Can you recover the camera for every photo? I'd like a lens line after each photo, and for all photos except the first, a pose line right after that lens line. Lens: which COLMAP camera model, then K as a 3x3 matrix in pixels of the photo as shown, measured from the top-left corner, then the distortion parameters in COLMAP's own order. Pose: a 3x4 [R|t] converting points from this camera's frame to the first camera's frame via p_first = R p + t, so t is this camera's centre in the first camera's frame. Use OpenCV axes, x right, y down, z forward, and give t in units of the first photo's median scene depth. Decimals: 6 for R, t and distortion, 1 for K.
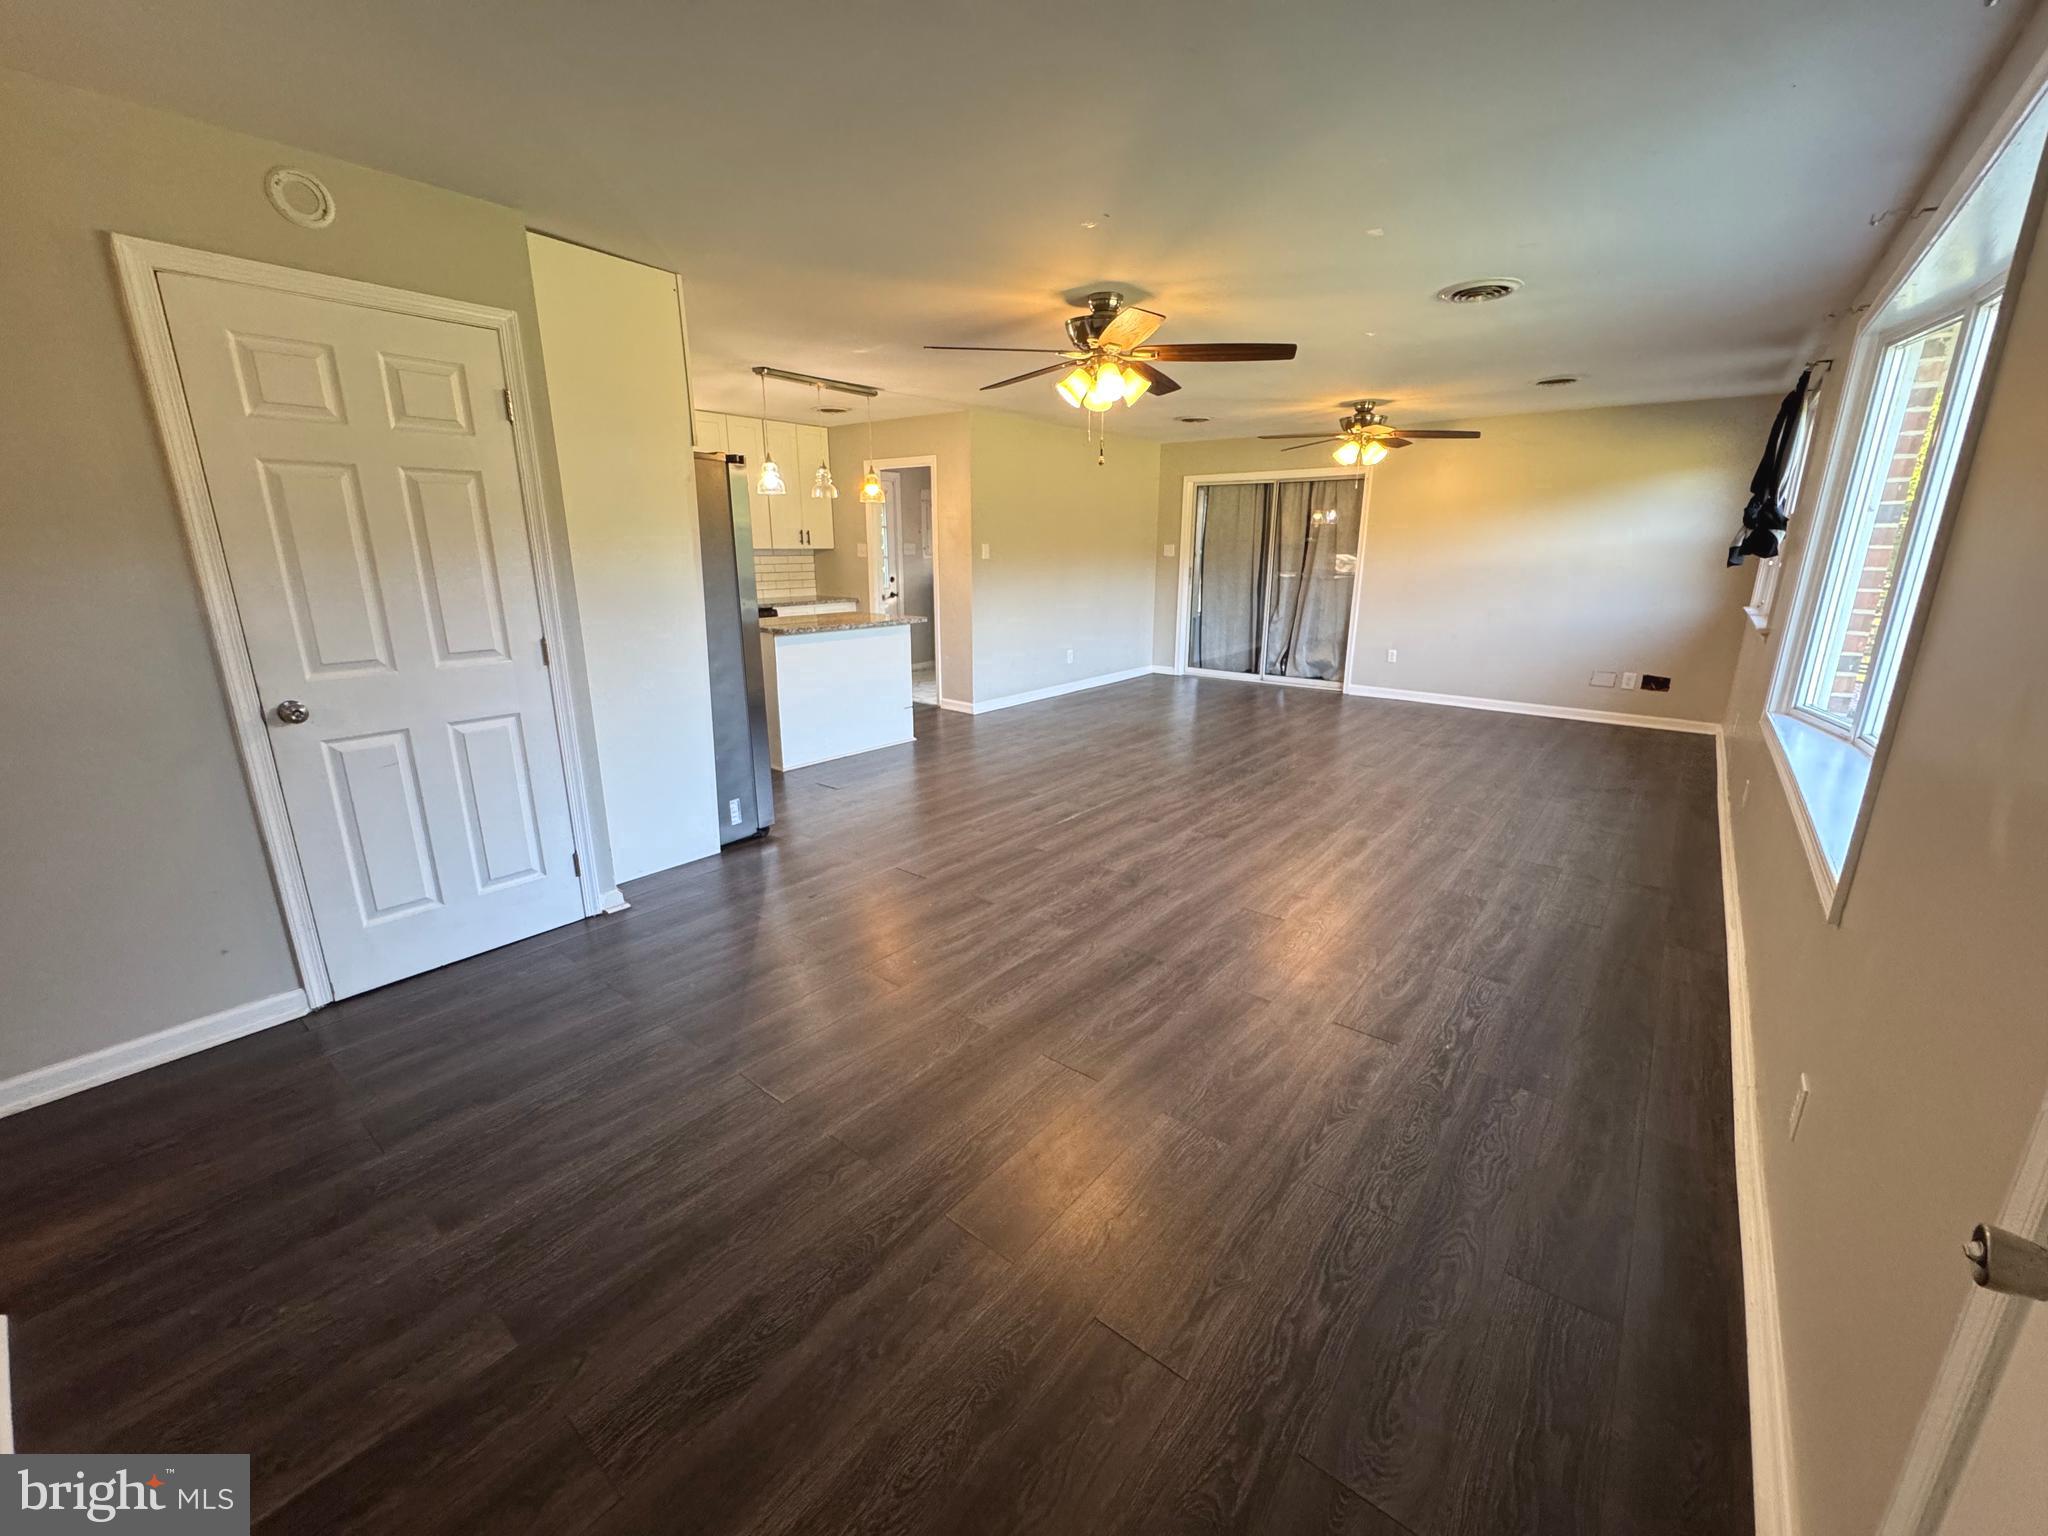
lens RADIAL K [[816.1, 0, 1033.0], [0, 816.1, 756.7], [0, 0, 1]] dist [-0.003040, -0.000297]
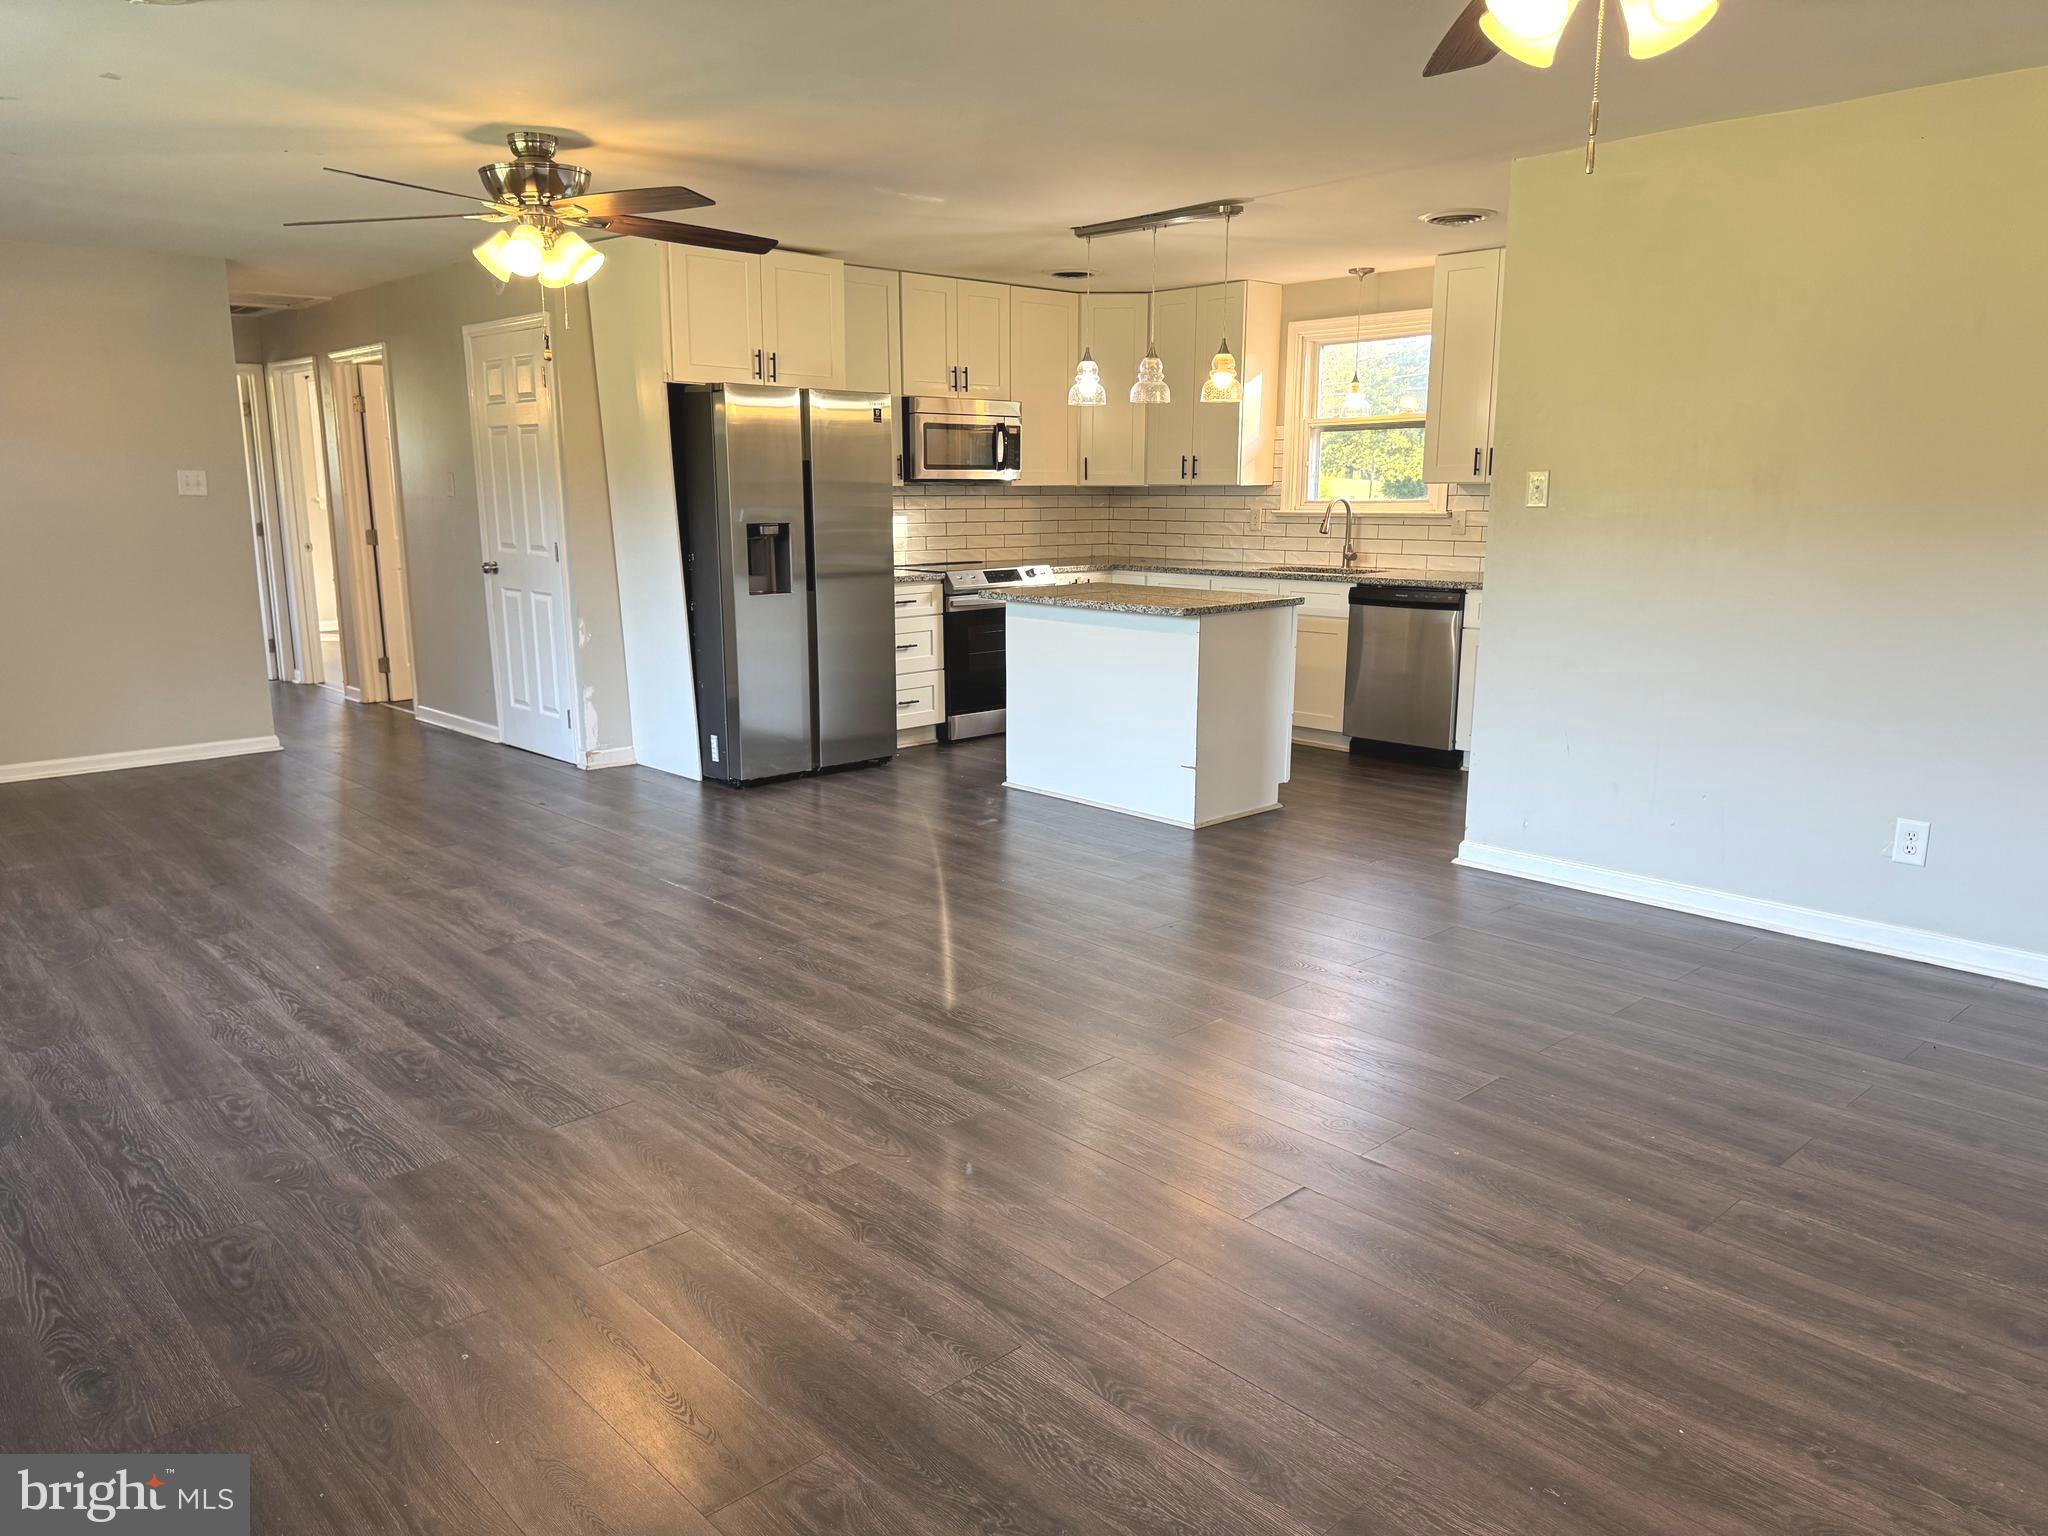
lens RADIAL K [[1390.0, 0, 1029.0], [0, 1390.0, 778.2], [0, 0, 1]] dist [-0.008369, -0.009574]
pose [[-0.110595, 0.204097, -0.972684, 1.140792], [-0.256787, 0.939589, 0.226349, -0.349205], [0.960119, 0.274805, -0.051504, 1.378800]]
